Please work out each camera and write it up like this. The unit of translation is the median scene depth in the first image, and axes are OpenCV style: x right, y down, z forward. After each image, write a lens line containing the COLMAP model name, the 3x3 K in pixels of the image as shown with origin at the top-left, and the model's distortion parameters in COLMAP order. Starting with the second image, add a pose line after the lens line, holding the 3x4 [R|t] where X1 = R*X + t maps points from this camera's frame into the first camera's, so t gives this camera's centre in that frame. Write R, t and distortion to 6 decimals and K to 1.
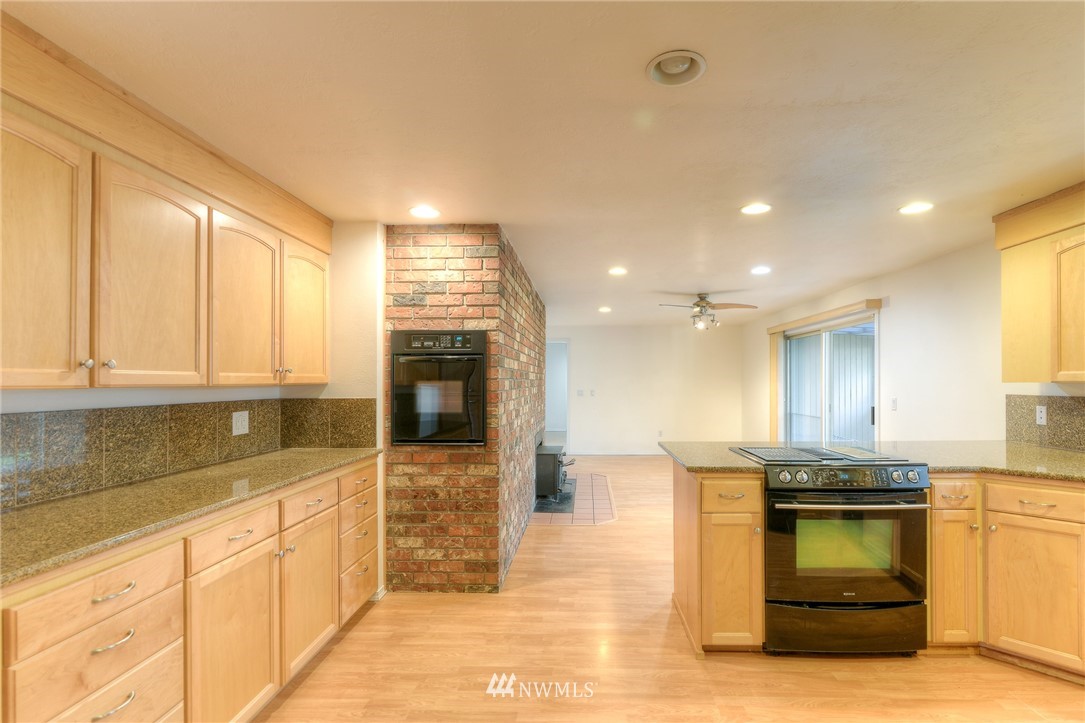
lens RADIAL K [[504.6, 0, 574.4], [0, 504.6, 378.2], [0, 0, 1]] dist [0.004451, -0.000548]
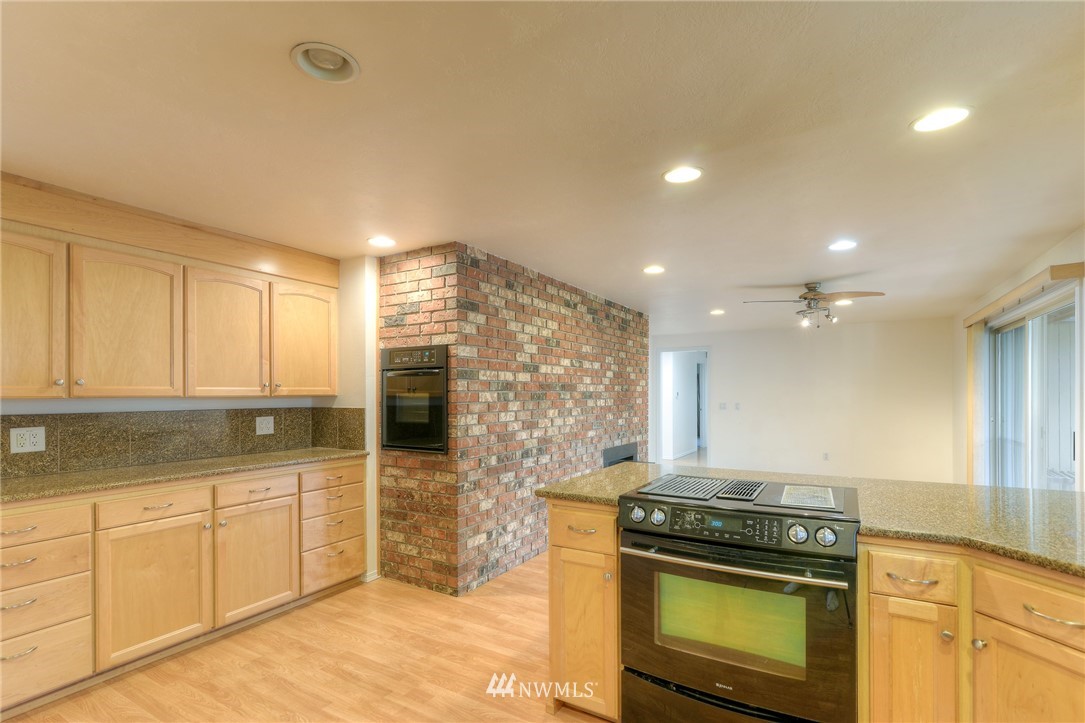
lens RADIAL K [[504.6, 0, 566.1], [0, 504.6, 392.8], [0, 0, 1]] dist [0.004451, -0.000548]
pose [[0.870942, -0.001920, -0.491382, 0.574106], [0.004294, 0.999984, 0.003705, 0.002328], [0.491367, -0.005337, 0.870936, 0.213404]]
